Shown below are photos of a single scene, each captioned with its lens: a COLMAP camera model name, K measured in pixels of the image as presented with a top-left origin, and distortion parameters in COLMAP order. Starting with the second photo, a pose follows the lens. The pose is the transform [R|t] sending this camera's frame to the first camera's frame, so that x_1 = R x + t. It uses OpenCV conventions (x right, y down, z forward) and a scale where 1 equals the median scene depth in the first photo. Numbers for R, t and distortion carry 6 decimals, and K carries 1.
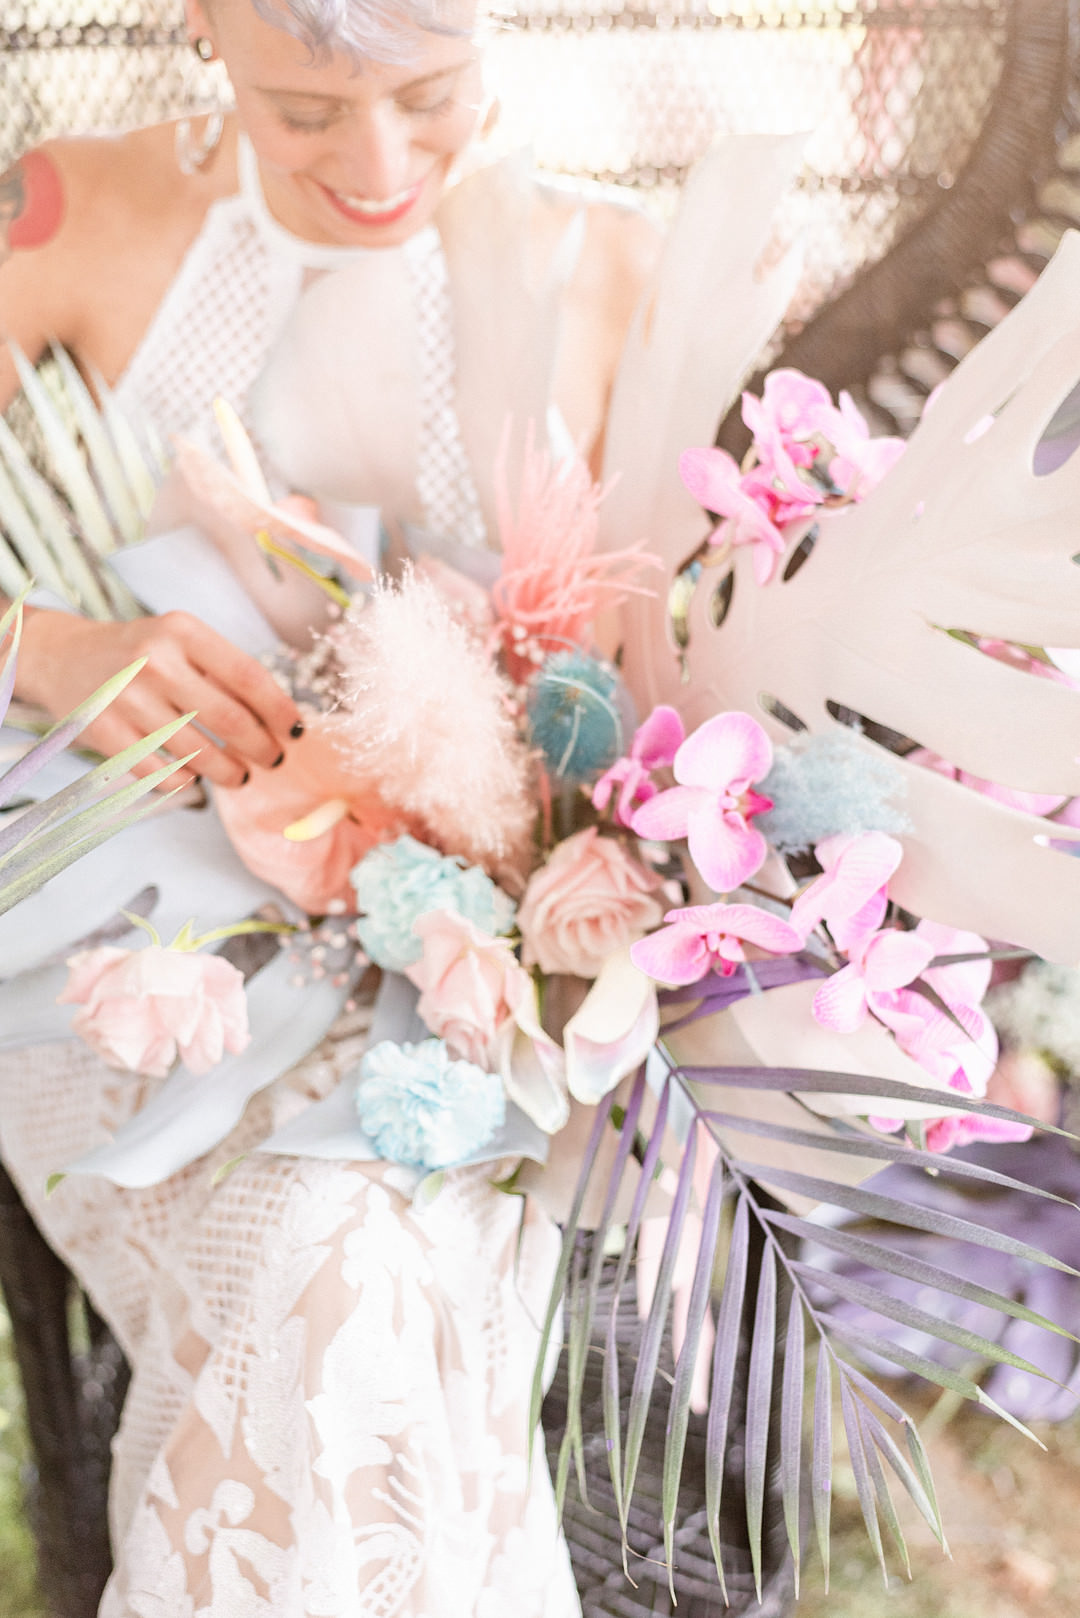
lens RADIAL K [[2371.8, 0, 540.0], [0, 2371.8, 809.0], [0, 0, 1]] dist [0.018897, -0.026331]
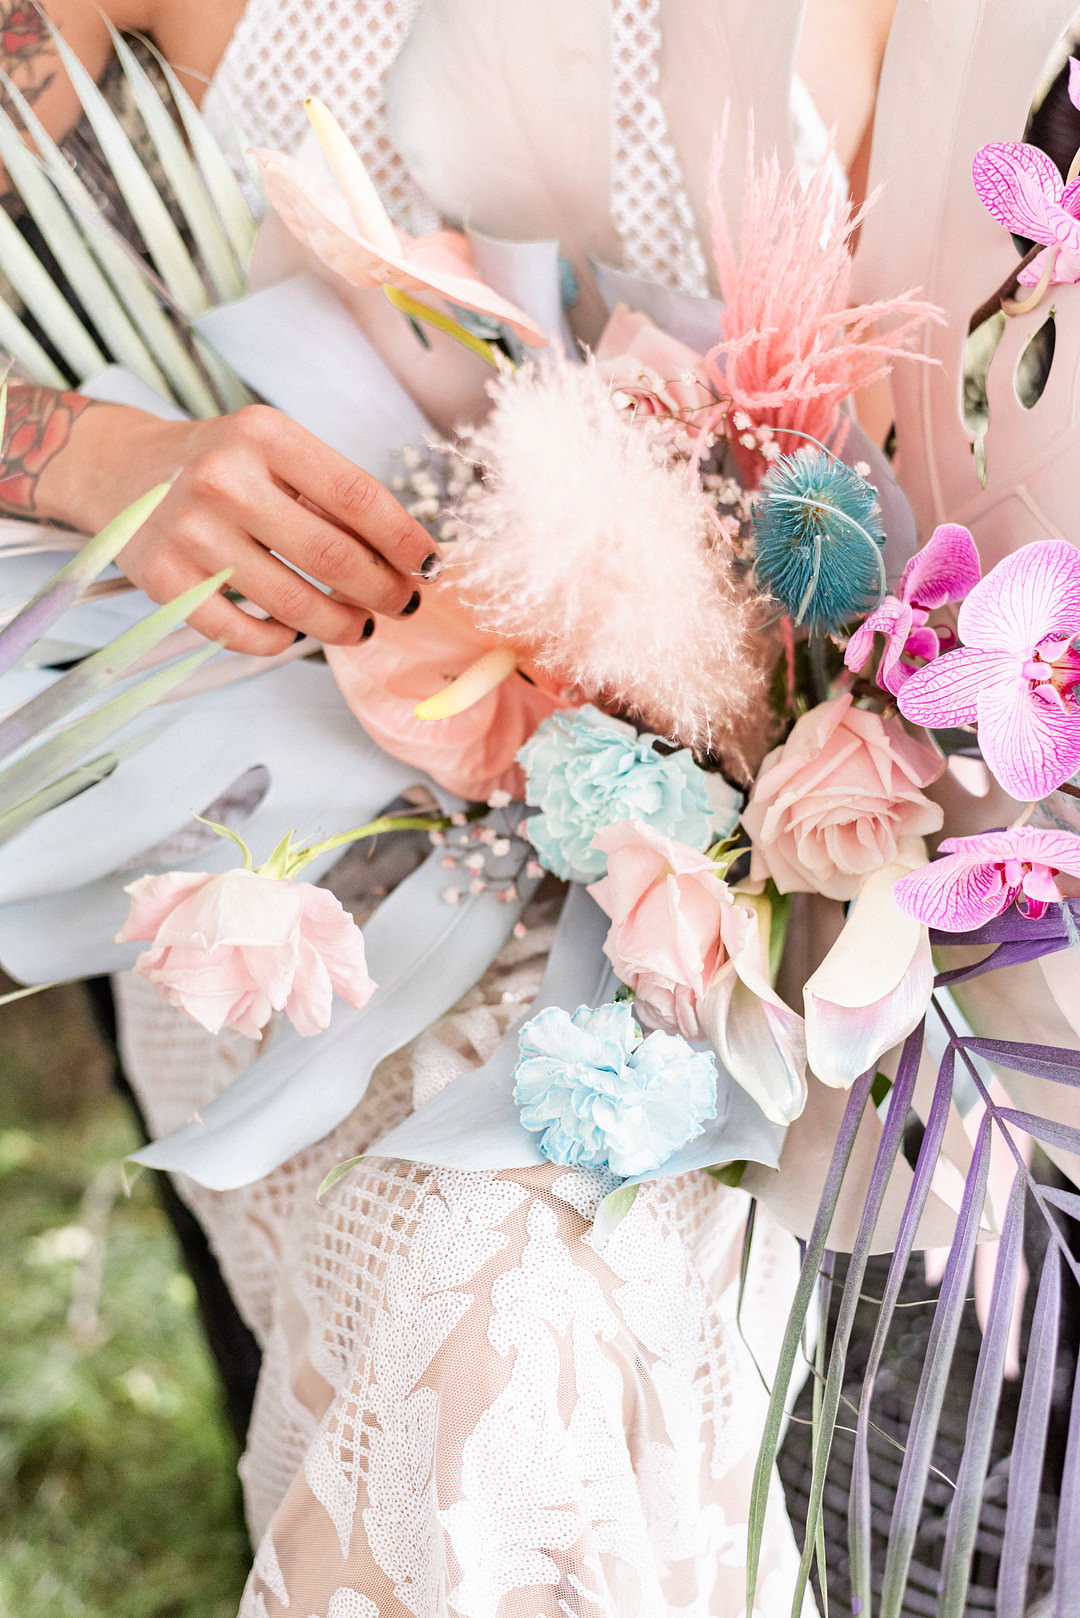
lens RADIAL K [[2345.5, 0, 539.6], [0, 2345.5, 725.0], [0, 0, 1]] dist [0.003873, 0.044927]
pose [[0.988558, -0.000303, -0.150840, 0.037829], [0.016858, 0.993955, 0.108487, -0.062157], [0.149895, -0.109788, 0.982587, 0.297336]]
